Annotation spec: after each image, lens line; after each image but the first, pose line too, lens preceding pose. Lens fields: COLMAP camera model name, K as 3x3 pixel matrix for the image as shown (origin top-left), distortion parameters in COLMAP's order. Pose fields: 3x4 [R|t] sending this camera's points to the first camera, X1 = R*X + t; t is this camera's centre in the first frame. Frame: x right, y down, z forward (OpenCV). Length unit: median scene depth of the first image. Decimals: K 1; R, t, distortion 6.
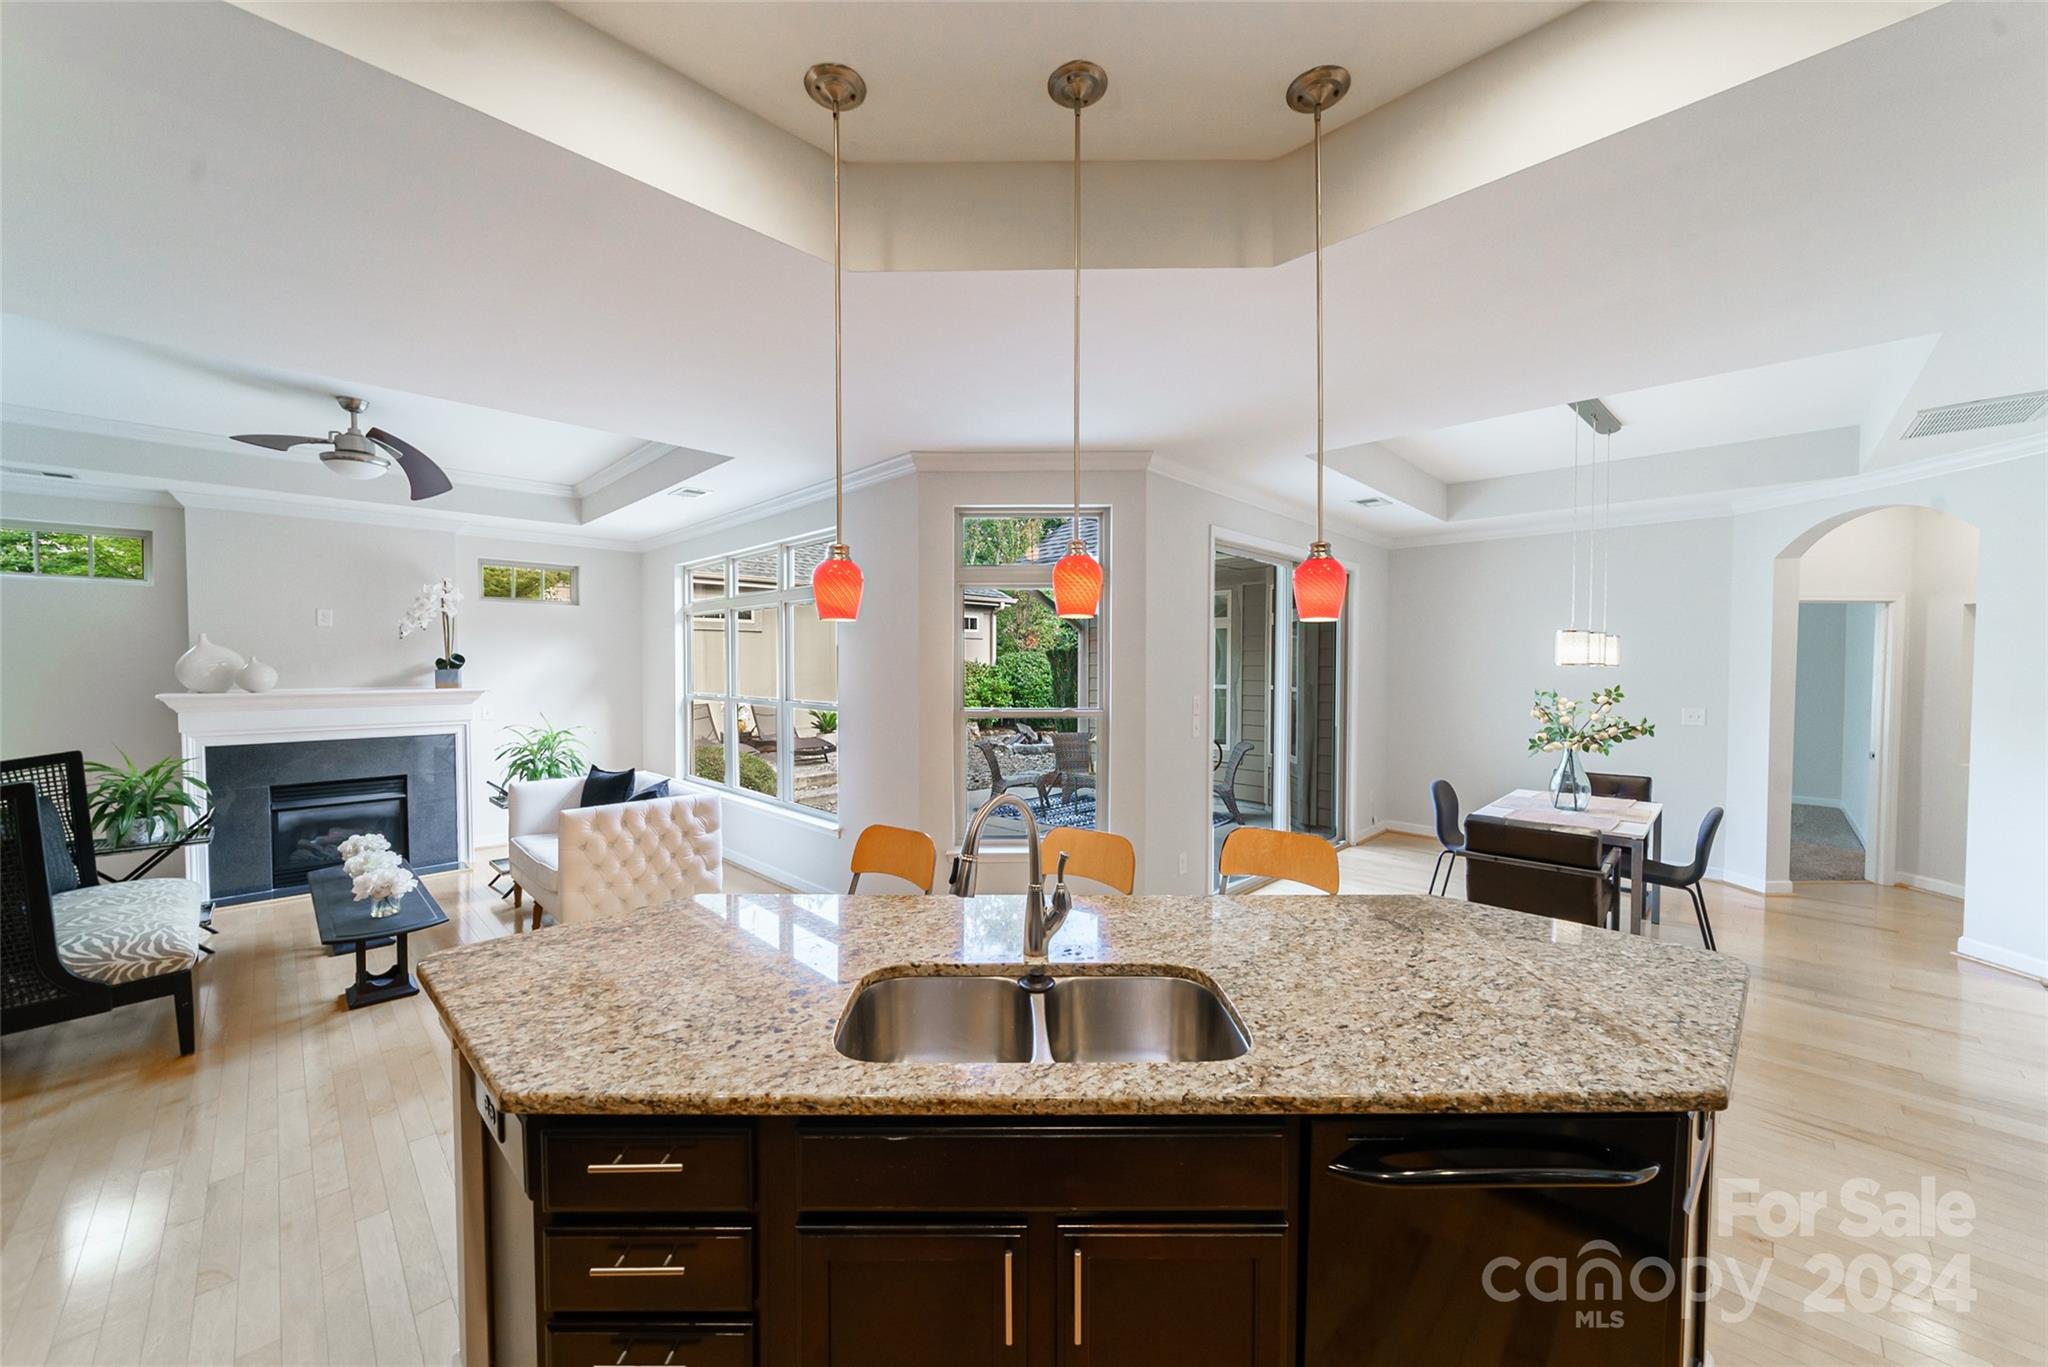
lens RADIAL K [[736.4, 0, 1019.7], [0, 736.4, 679.7], [0, 0, 1]] dist [-0.000054, -0.005880]
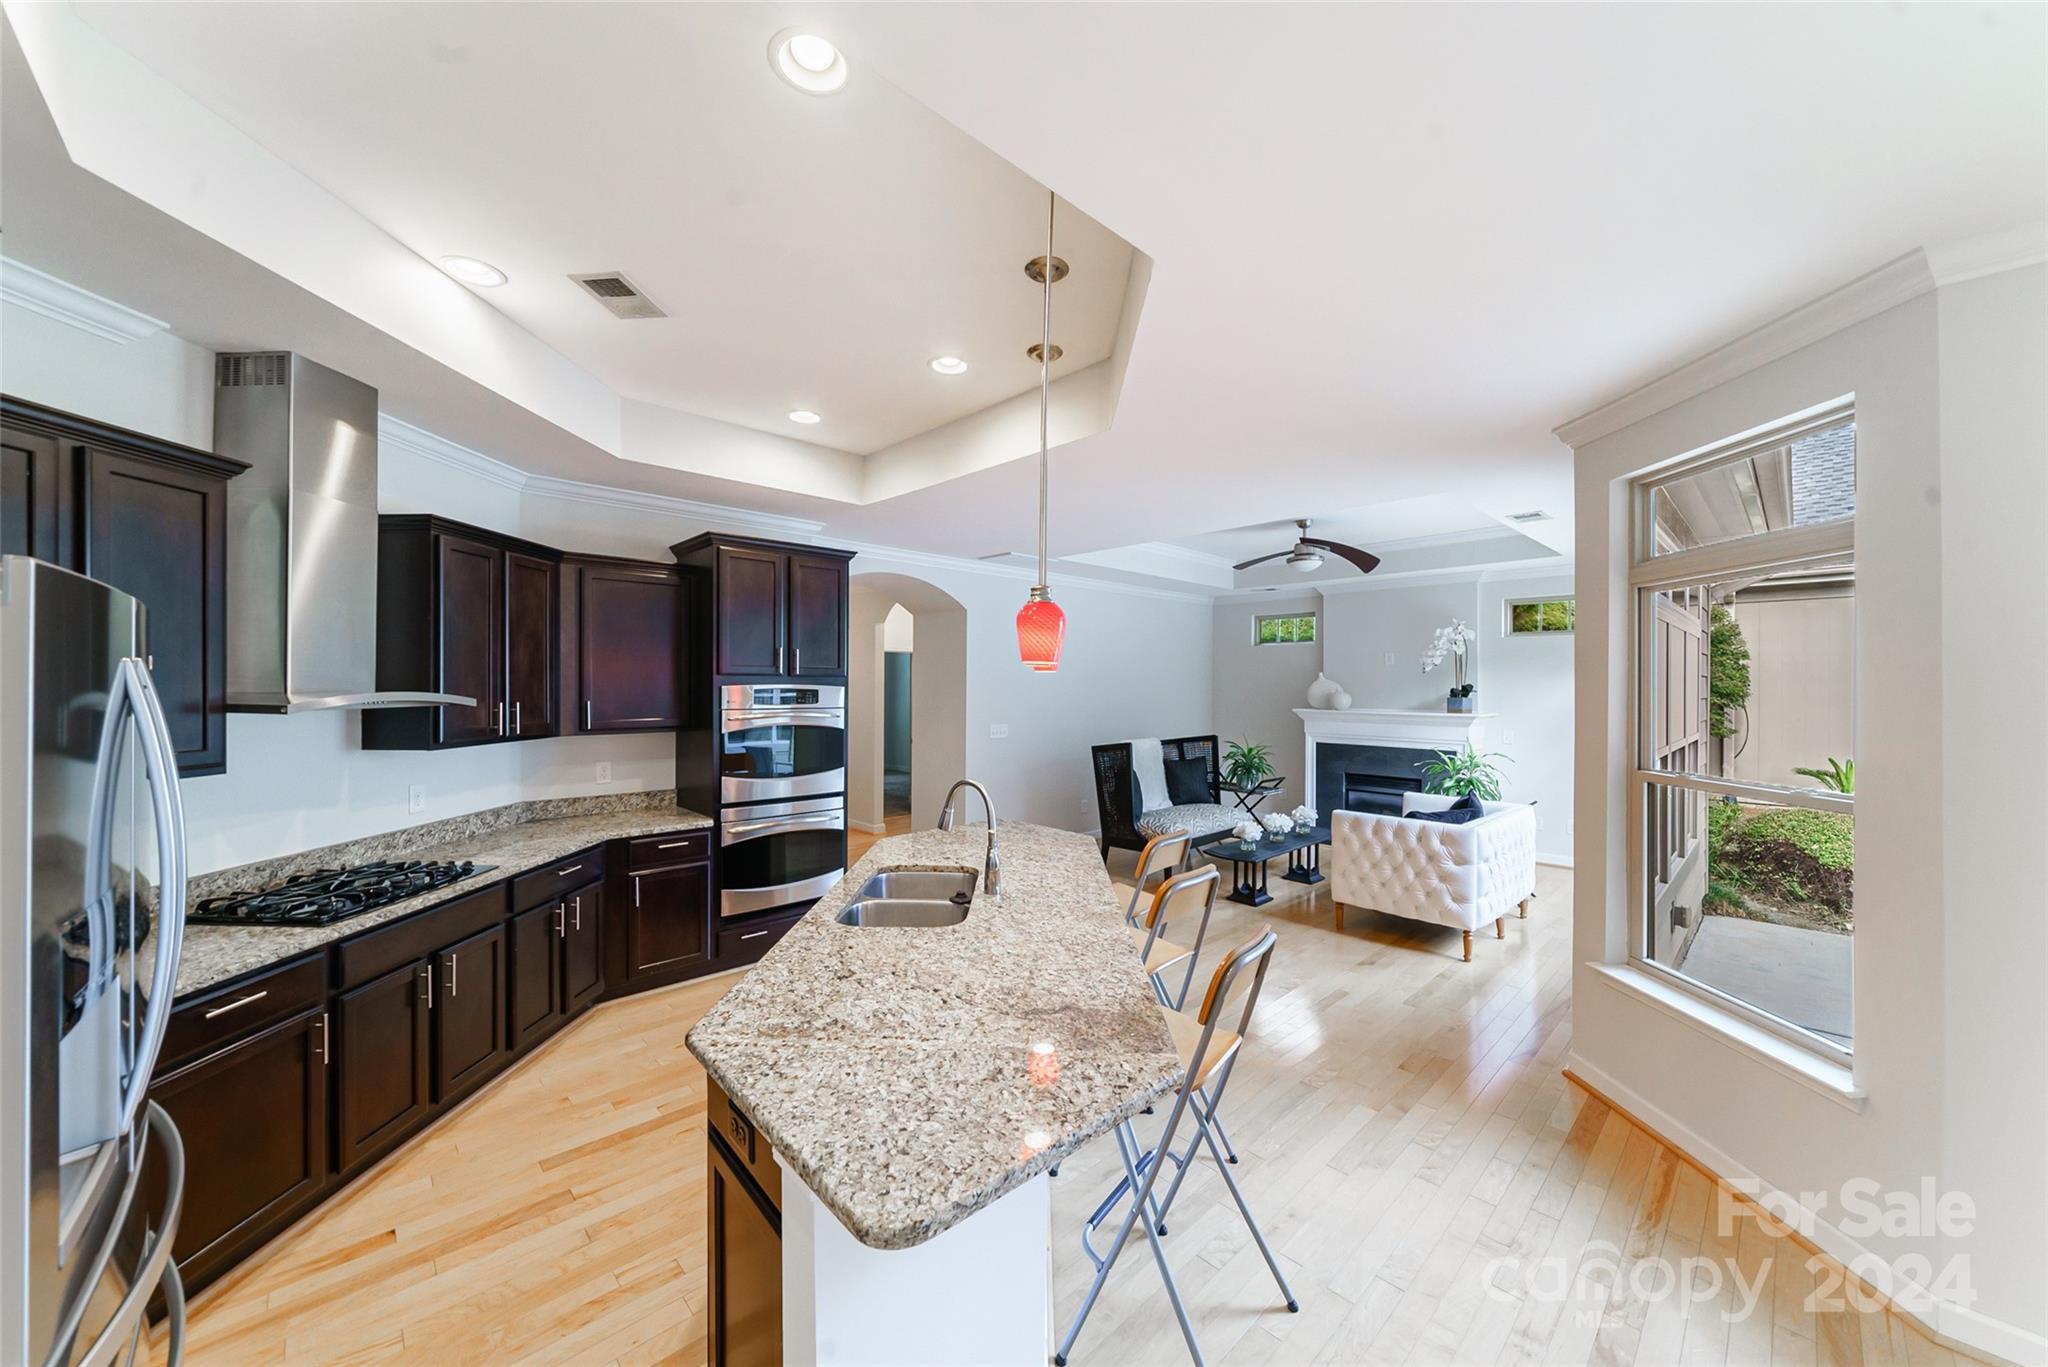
lens RADIAL K [[743.1, 0, 1017.1], [0, 743.1, 686.6], [0, 0, 1]] dist [-0.001440, -0.000005]
pose [[-0.033734, 0.002474, -0.999428, 0.525527], [-0.026484, 0.999644, 0.003368, -0.018813], [0.999080, 0.026583, -0.033657, 0.374109]]
